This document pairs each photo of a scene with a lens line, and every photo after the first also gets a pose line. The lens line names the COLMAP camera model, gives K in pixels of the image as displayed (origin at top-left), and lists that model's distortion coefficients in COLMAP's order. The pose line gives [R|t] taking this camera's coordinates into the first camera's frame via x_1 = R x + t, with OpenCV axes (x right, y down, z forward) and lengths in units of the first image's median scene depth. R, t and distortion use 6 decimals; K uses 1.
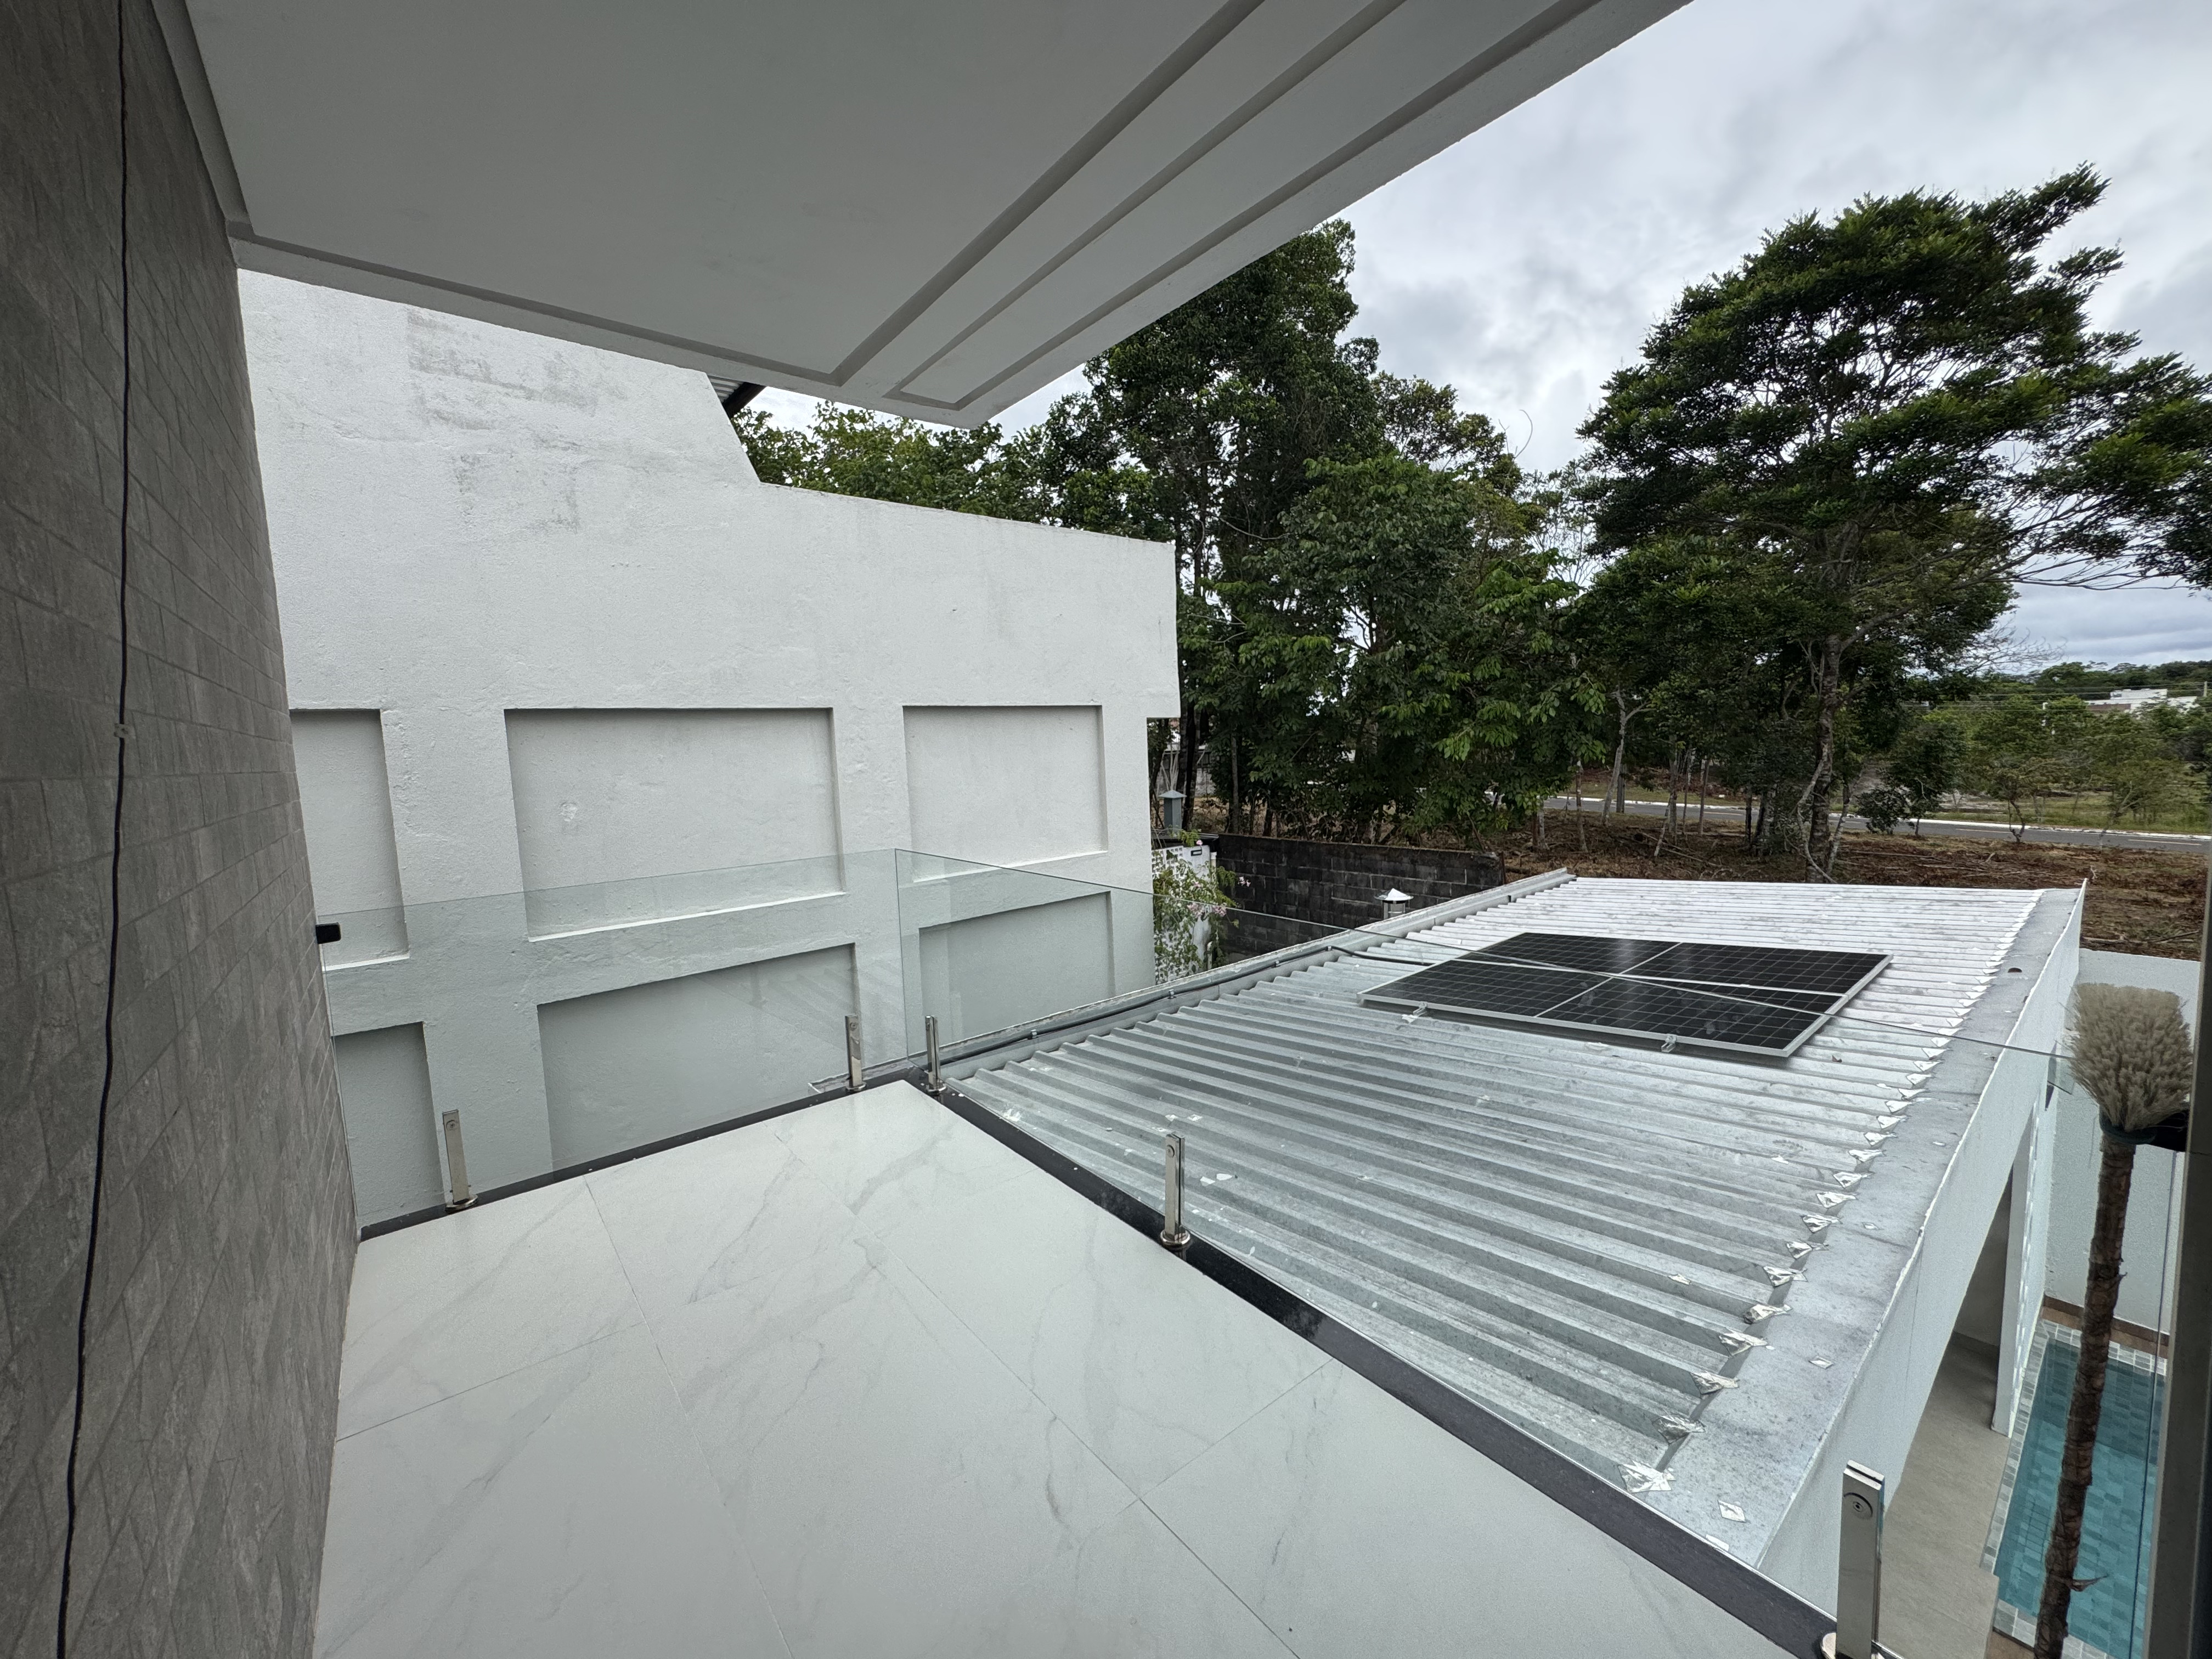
lens RADIAL K [[887.0, 0, 1102.7], [0, 887.0, 829.6], [0, 0, 1]] dist [-0.007482, 0.001743]
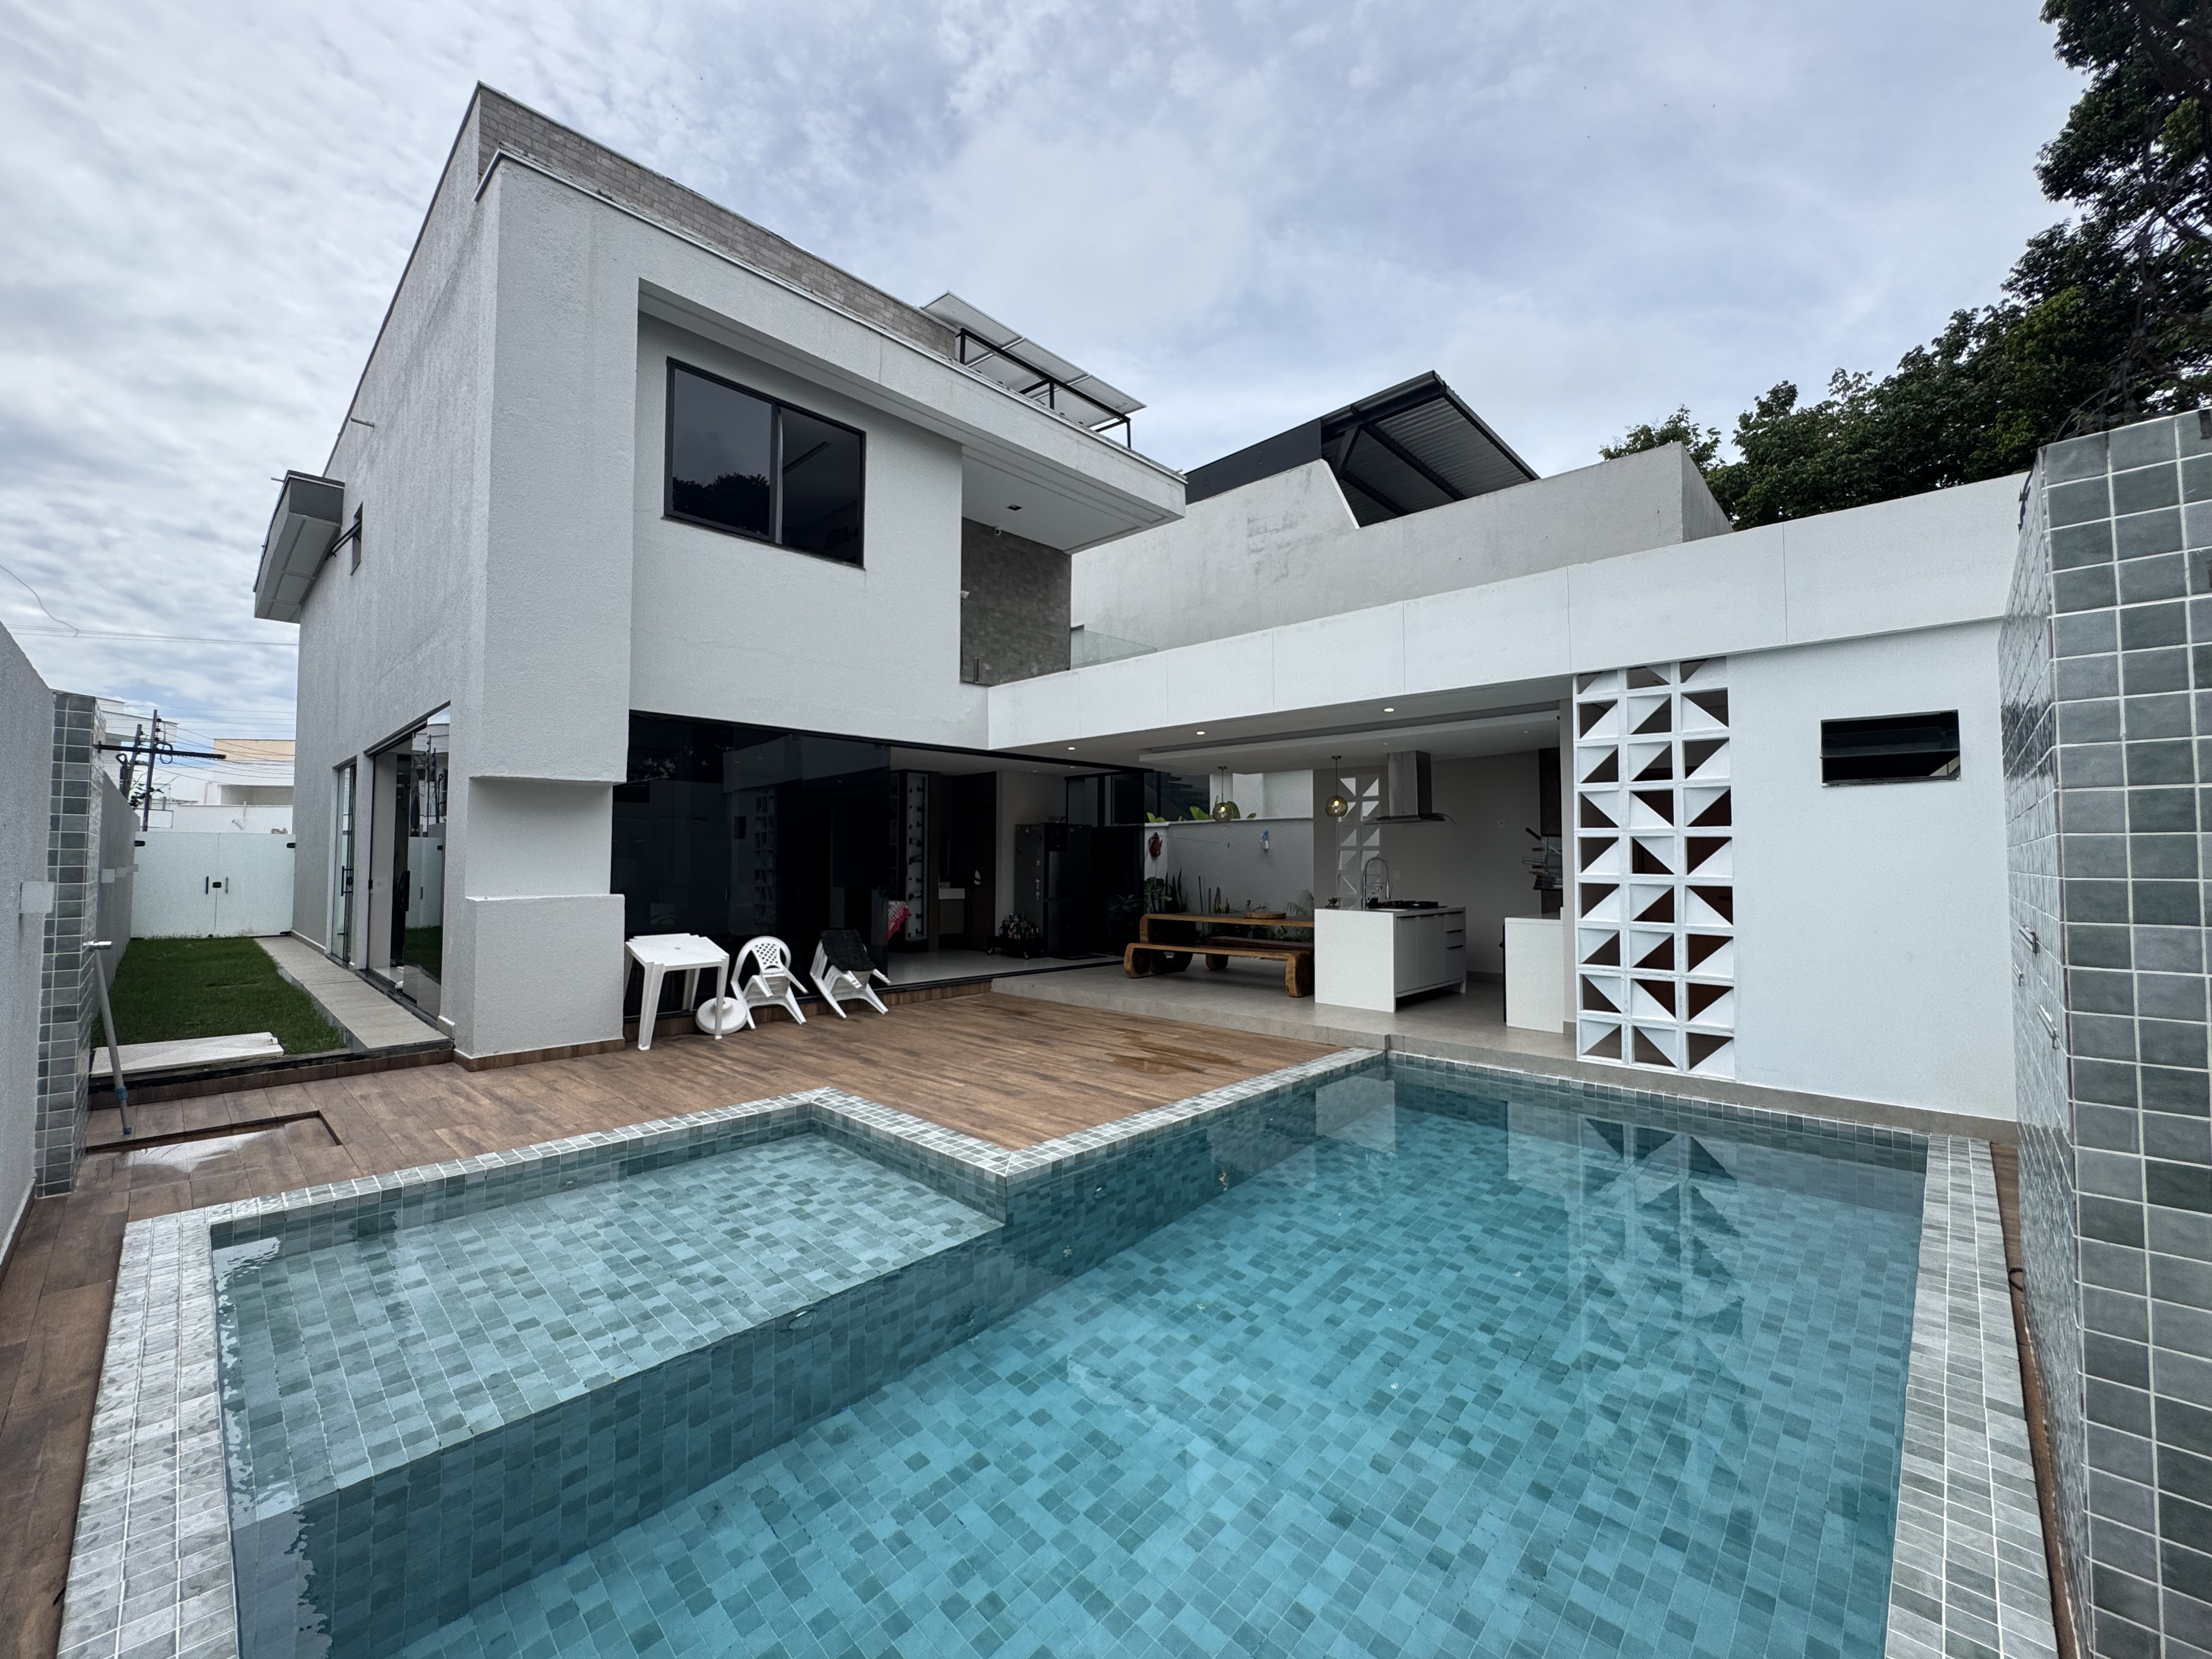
lens RADIAL K [[887.0, 0, 1105.2], [0, 887.0, 833.0], [0, 0, 1]] dist [-0.007482, 0.001743]
pose [[0.118586, 0.010760, -0.992886, 1.620645], [-0.109002, 0.994039, -0.002247, 0.390964], [0.986943, 0.108493, 0.119052, 0.234187]]
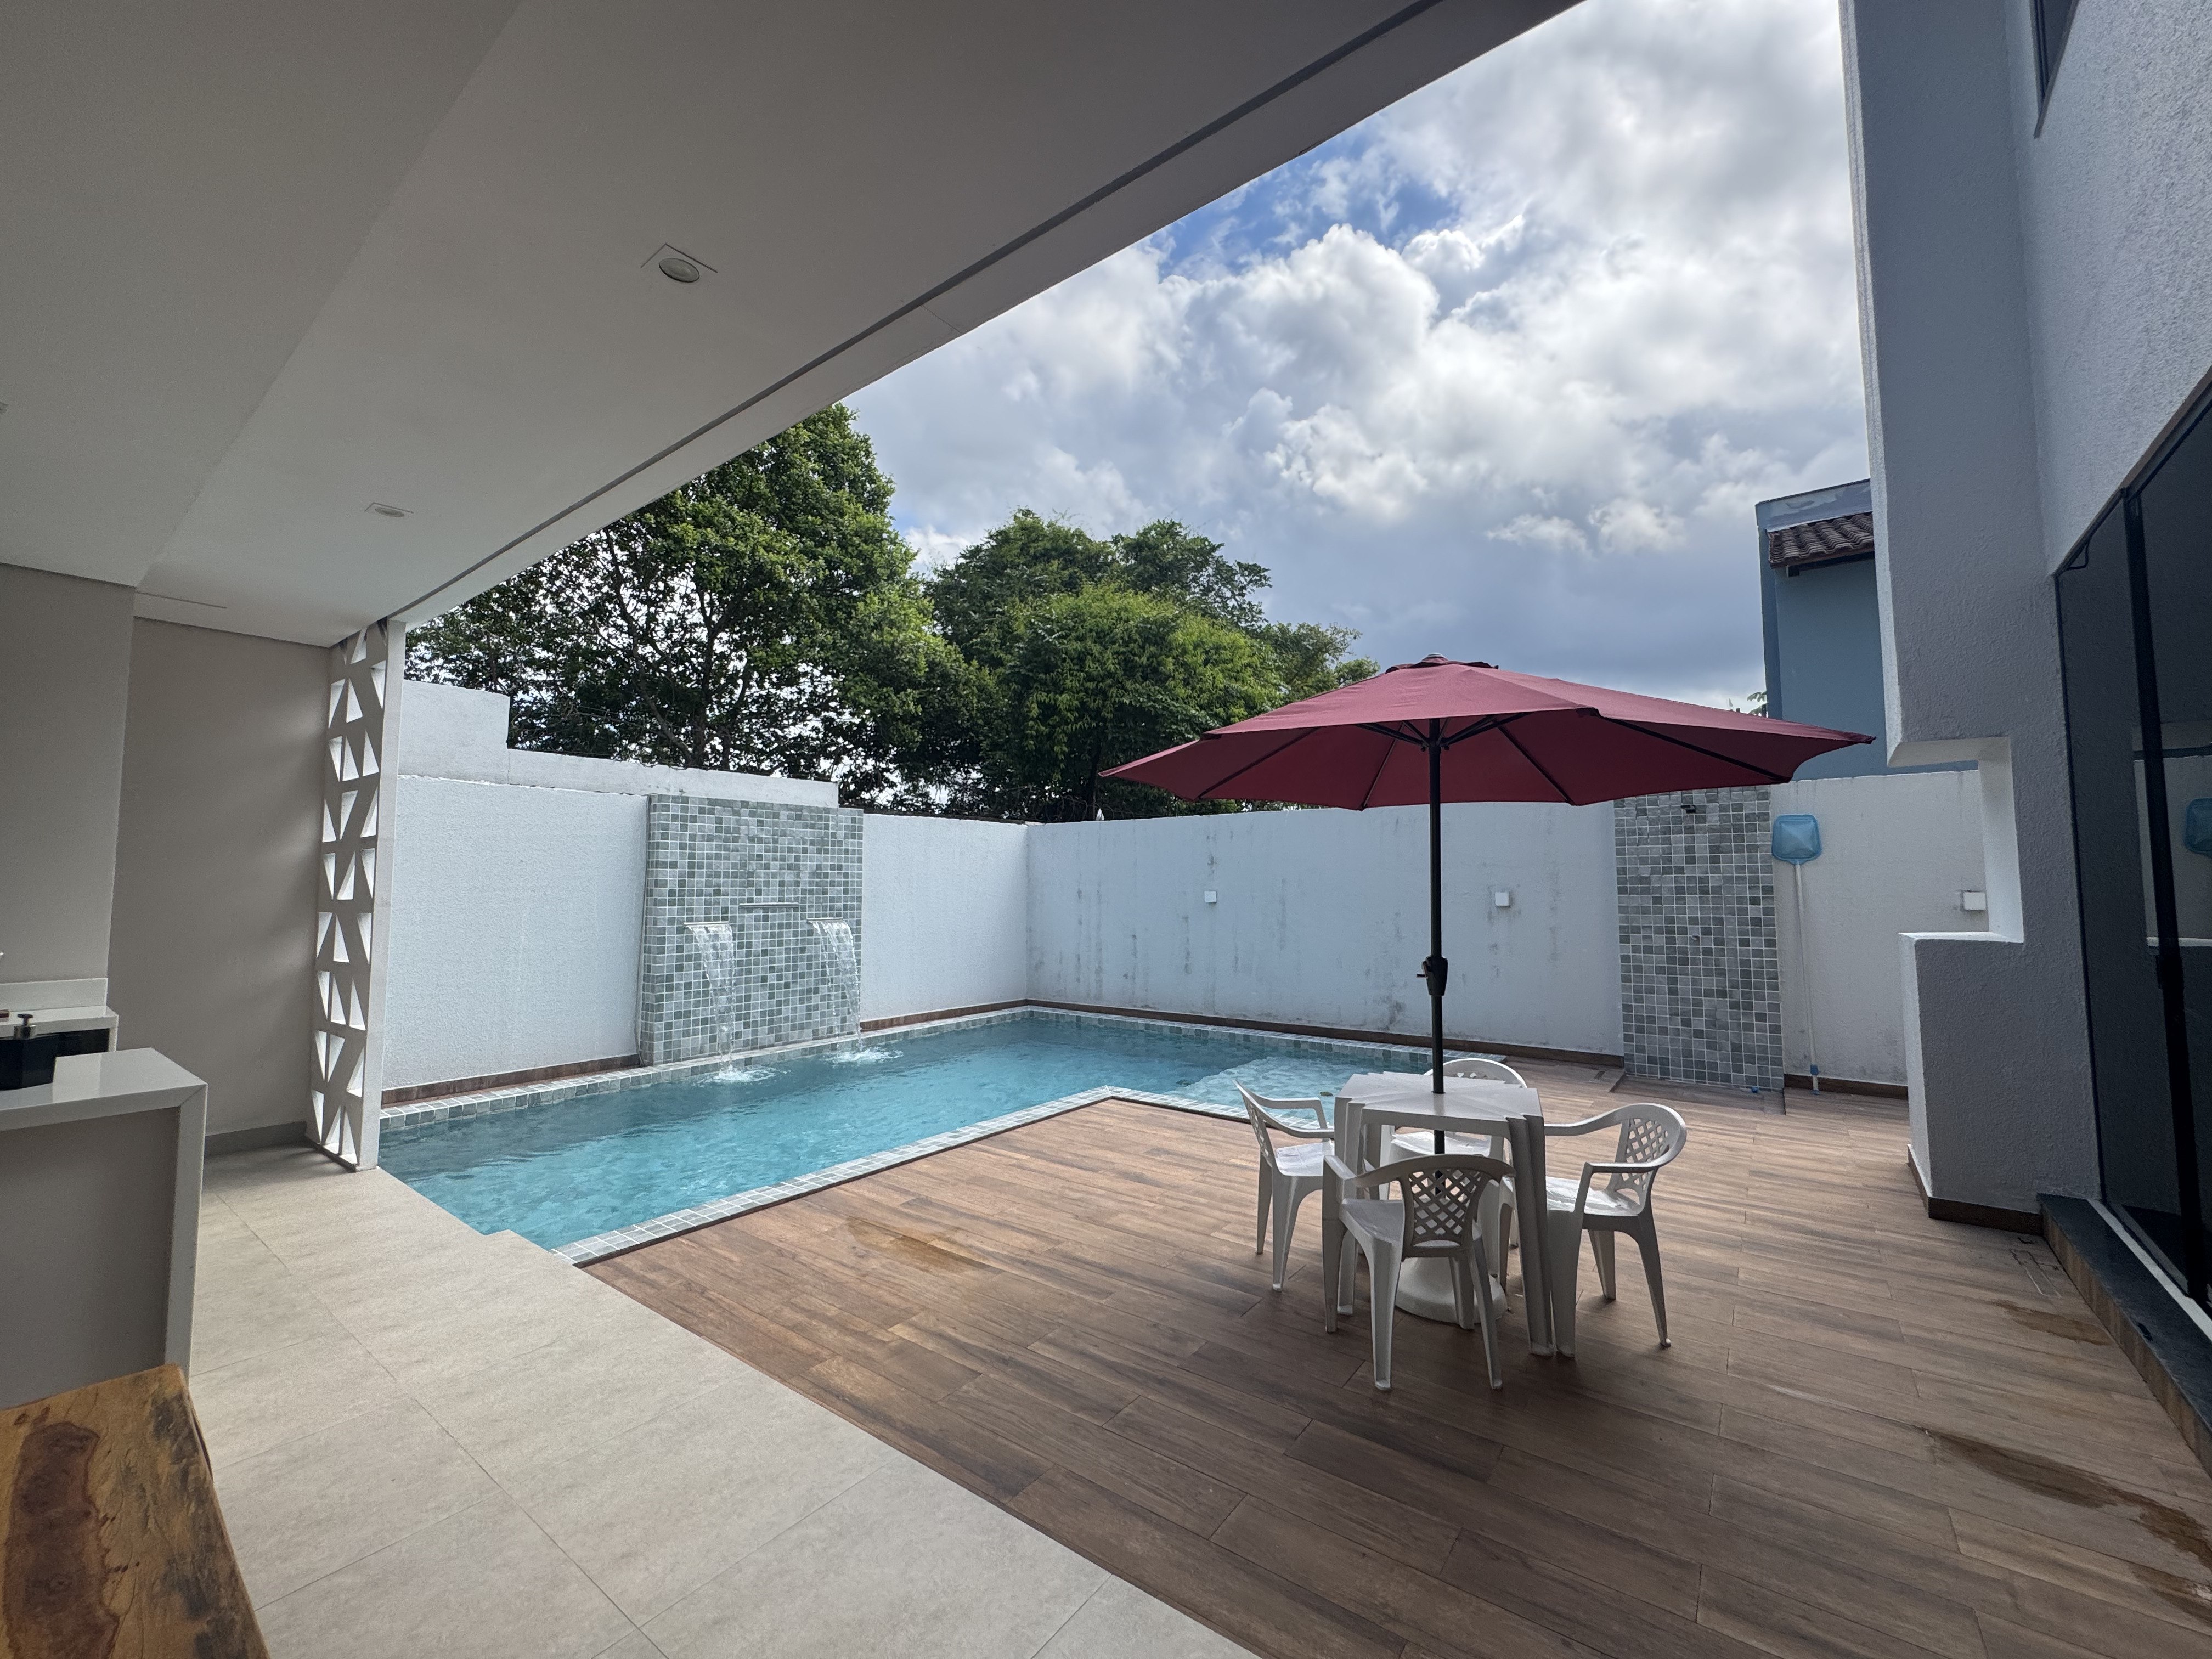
lens RADIAL K [[887.0, 0, 1105.4], [0, 887.0, 831.1], [0, 0, 1]] dist [-0.007482, 0.001743]
pose [[-0.226924, 0.103305, 0.968418, 0.132700], [0.111863, 0.990542, -0.079453, 0.434993], [-0.967467, 0.090301, -0.236334, 0.454437]]
